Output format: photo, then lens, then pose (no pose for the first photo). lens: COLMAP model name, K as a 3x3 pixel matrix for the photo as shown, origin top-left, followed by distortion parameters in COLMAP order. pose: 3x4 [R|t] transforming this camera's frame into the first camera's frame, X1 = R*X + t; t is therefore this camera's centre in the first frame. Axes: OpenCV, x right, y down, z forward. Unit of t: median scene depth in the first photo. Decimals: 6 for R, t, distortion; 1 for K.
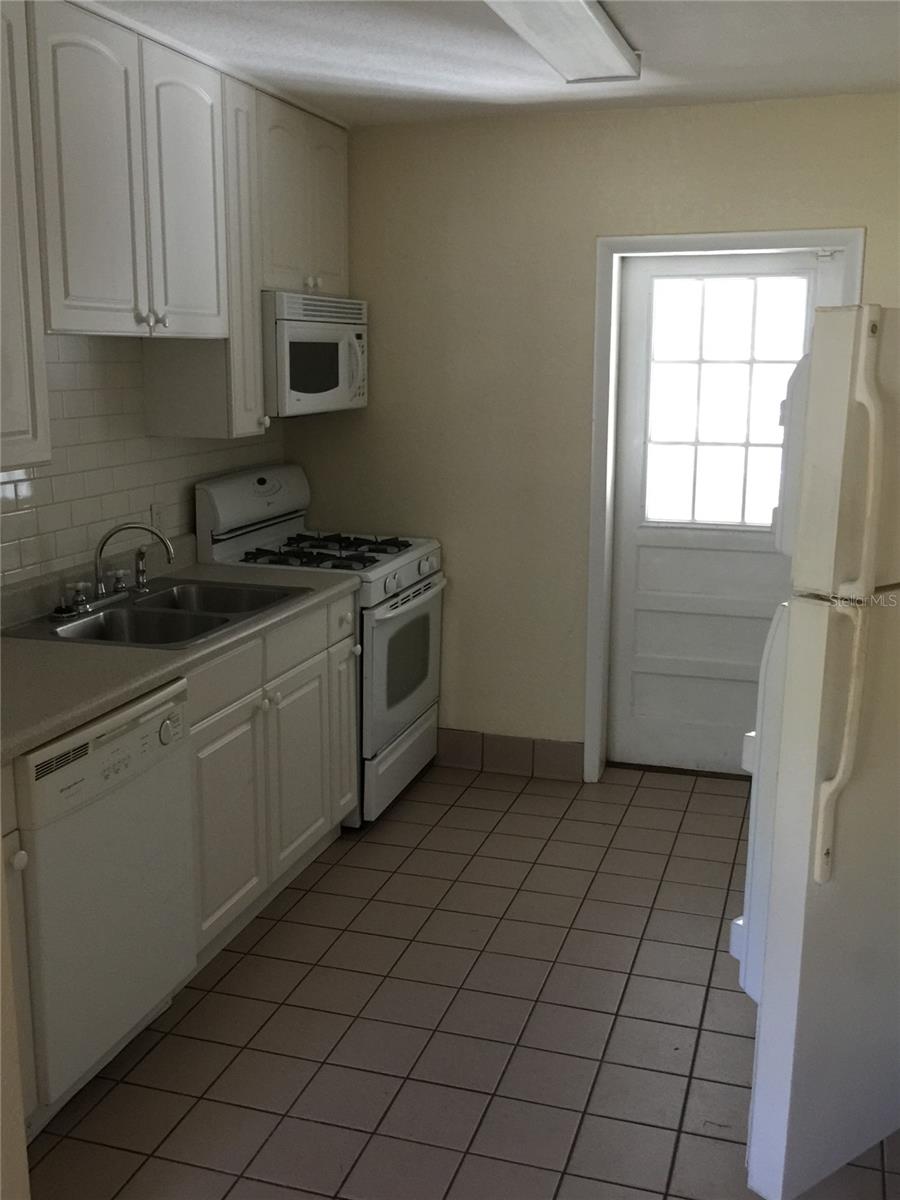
lens RADIAL K [[1183.9, 0, 450.0], [0, 1183.9, 598.0], [0, 0, 1]] dist [0.026566, 0.000000]
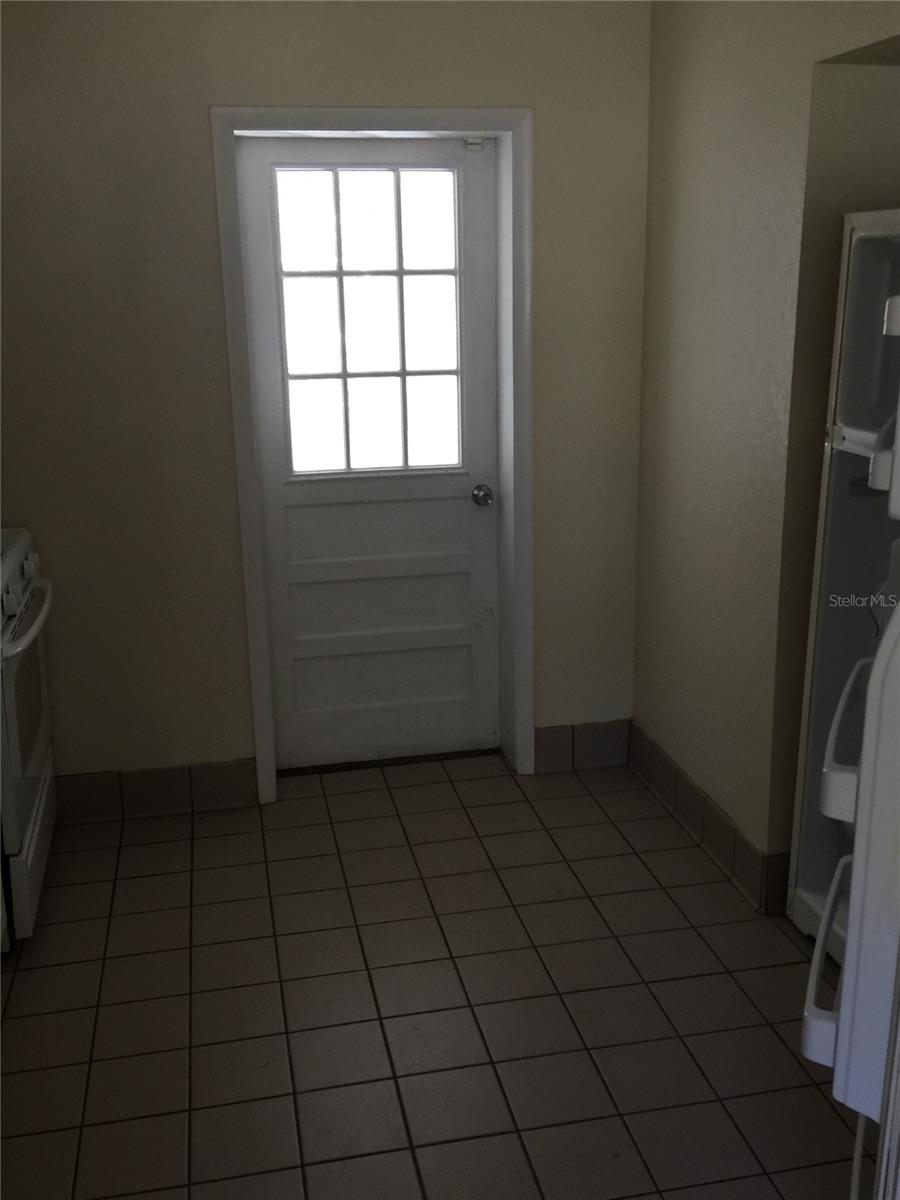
lens RADIAL K [[1183.9, 0, 447.9], [0, 1183.9, 600.8], [0, 0, 1]] dist [0.026566, 0.000000]
pose [[0.870596, -0.148022, 0.469203, -0.152589], [0.120333, 0.988767, 0.088656, -0.043407], [-0.477055, -0.020723, 0.878629, 0.263307]]
